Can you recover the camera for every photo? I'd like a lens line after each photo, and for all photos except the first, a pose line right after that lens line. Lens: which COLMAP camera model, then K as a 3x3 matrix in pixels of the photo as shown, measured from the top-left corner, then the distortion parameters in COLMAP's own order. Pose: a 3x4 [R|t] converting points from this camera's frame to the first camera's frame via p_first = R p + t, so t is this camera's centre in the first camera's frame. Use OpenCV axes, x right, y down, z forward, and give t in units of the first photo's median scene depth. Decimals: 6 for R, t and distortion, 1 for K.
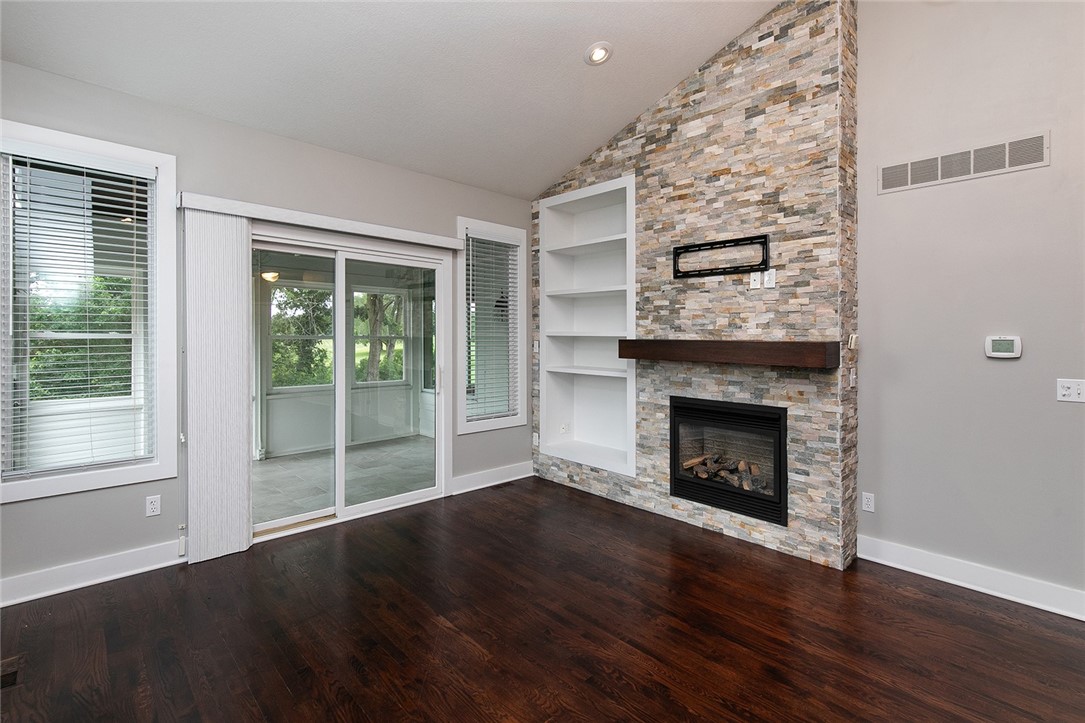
lens RADIAL K [[489.5, 0, 542.6], [0, 489.5, 343.0], [0, 0, 1]] dist [-0.000238, -0.000544]
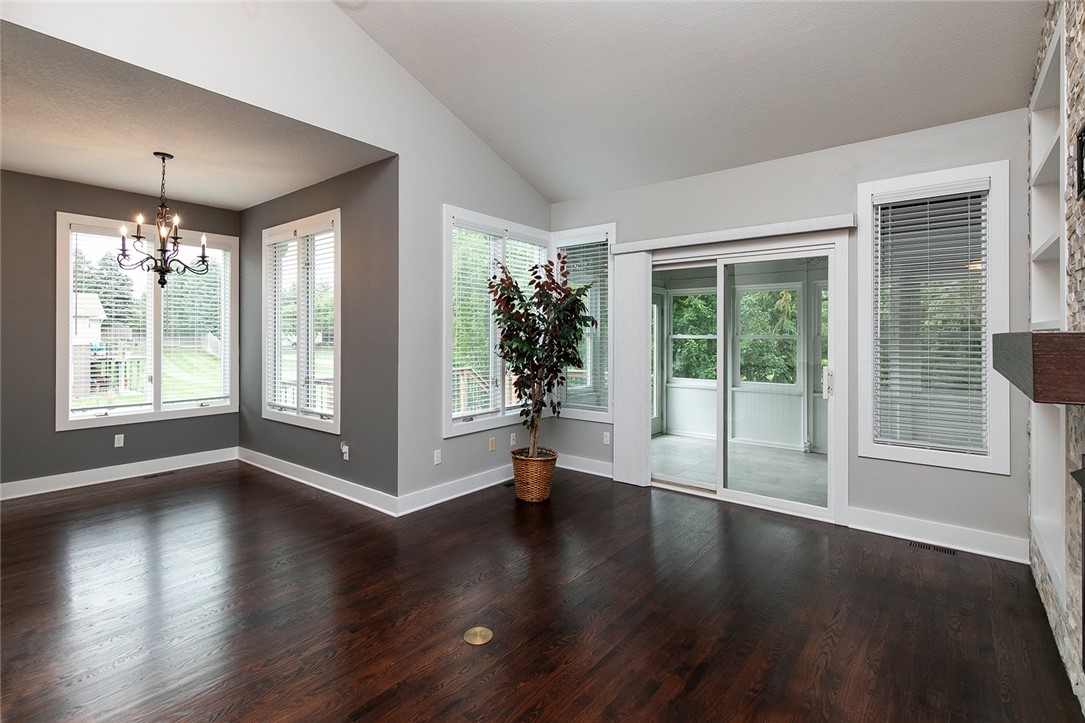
lens RADIAL K [[515.7, 0, 549.6], [0, 515.7, 336.3], [0, 0, 1]] dist [-0.001550, -0.000480]
pose [[0.136701, -0.008890, -0.990572, 0.647551], [-0.010935, 0.999885, -0.010482, 0.006928], [0.990552, 0.012265, 0.136589, 0.411211]]
